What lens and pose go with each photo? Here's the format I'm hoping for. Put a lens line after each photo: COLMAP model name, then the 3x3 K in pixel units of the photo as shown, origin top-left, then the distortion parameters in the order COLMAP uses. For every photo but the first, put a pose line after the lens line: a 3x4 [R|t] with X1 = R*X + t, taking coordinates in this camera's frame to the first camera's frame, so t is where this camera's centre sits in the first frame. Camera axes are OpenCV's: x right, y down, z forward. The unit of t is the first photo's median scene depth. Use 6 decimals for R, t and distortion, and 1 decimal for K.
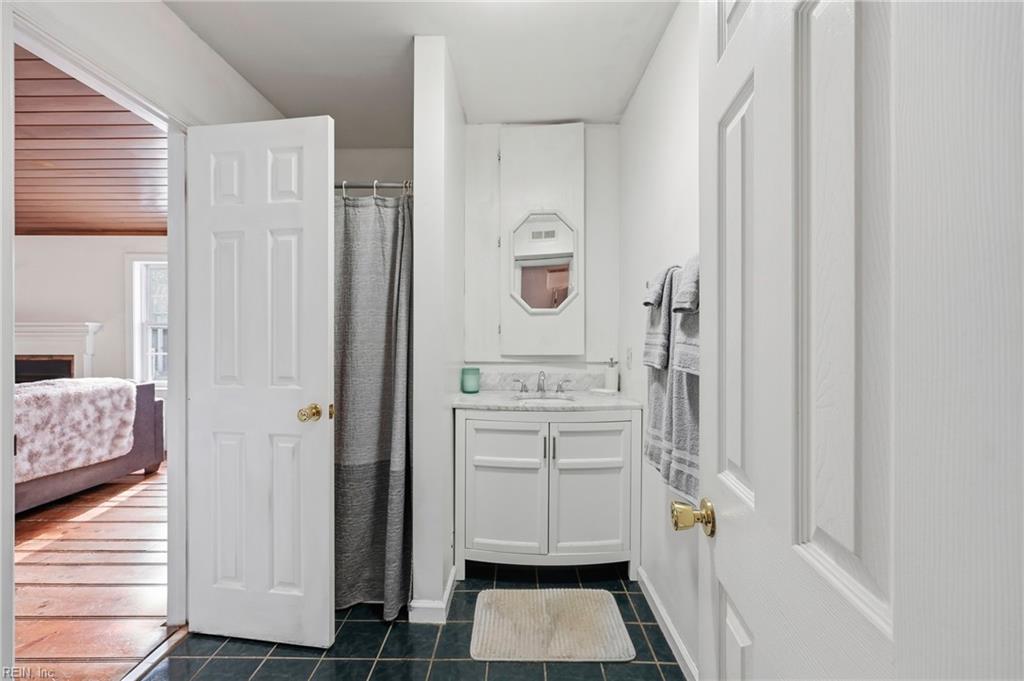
lens RADIAL K [[414.6, 0, 512.0], [0, 414.6, 338.3], [0, 0, 1]] dist [-0.000783, 0.000059]
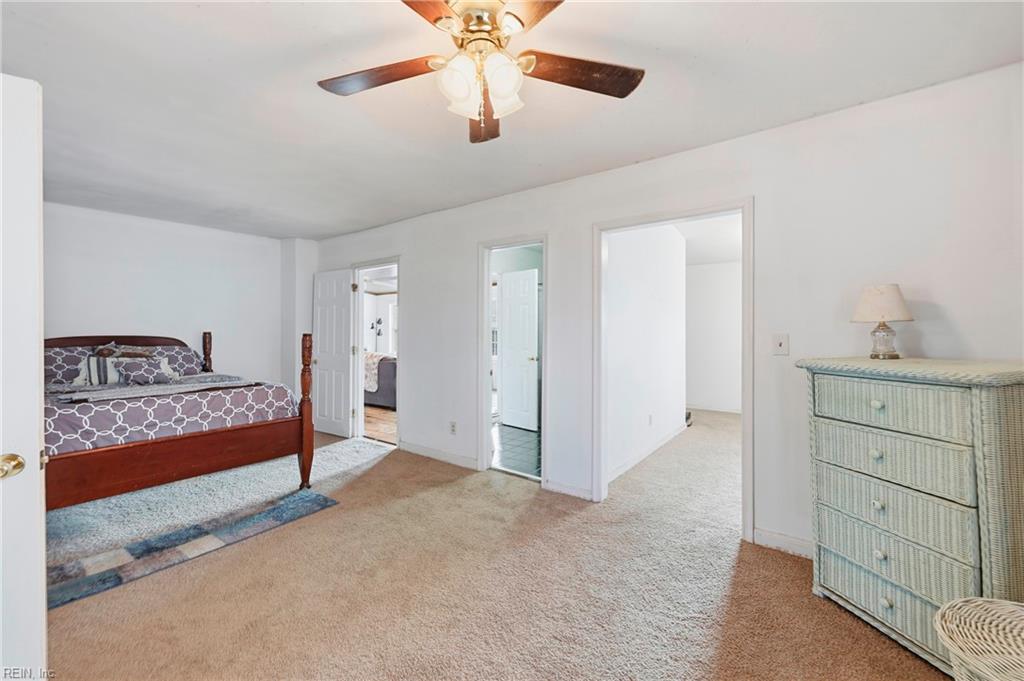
lens RADIAL K [[414.6, 0, 512.0], [0, 414.6, 338.3], [0, 0, 1]] dist [-0.000783, 0.000059]
pose [[0.807456, 0.005988, -0.589897, 0.707917], [0.001157, 0.999930, 0.011735, -0.015298], [0.589927, -0.010158, 0.807393, -0.929815]]
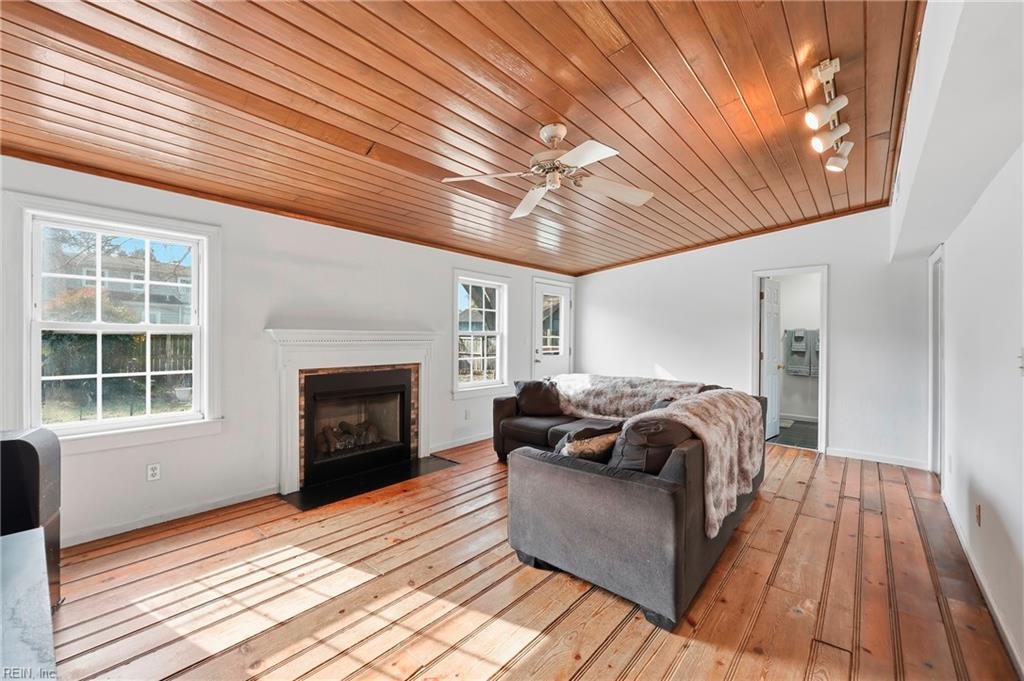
lens RADIAL K [[414.6, 0, 512.0], [0, 414.6, 338.3], [0, 0, 1]] dist [-0.000783, 0.000059]
pose [[0.643414, -0.003541, 0.765511, -2.422891], [-0.003228, 0.999968, 0.007339, -0.040847], [-0.765512, -0.007193, 0.643382, 0.253821]]
